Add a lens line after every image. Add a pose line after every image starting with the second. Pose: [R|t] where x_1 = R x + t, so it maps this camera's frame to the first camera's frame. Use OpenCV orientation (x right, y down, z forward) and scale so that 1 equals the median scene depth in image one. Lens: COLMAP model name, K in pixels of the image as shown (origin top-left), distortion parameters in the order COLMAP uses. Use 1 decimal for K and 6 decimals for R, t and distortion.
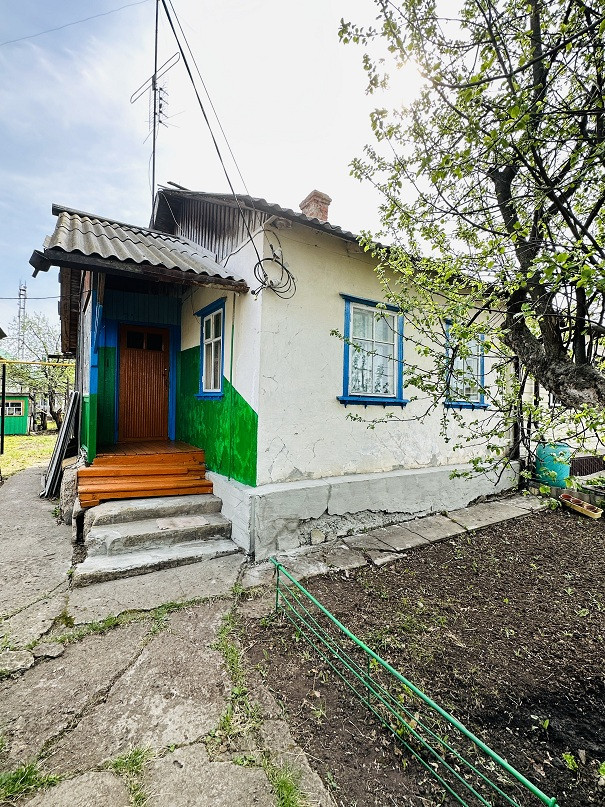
lens RADIAL K [[375.7, 0, 304.8], [0, 375.7, 403.9], [0, 0, 1]] dist [-0.003128, 0.004321]
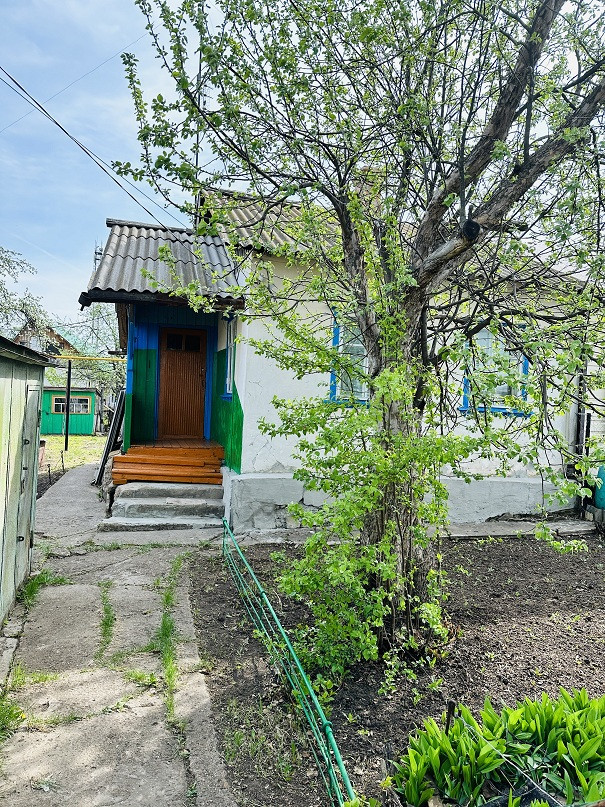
lens RADIAL K [[564.9, 0, 303.2], [0, 564.9, 401.7], [0, 0, 1]] dist [0.051307, -0.005998]
pose [[0.956915, 0.018732, -0.289764, 0.554879], [-0.021051, 0.999766, -0.004886, -0.003288], [0.289605, 0.010775, 0.957086, -0.634739]]
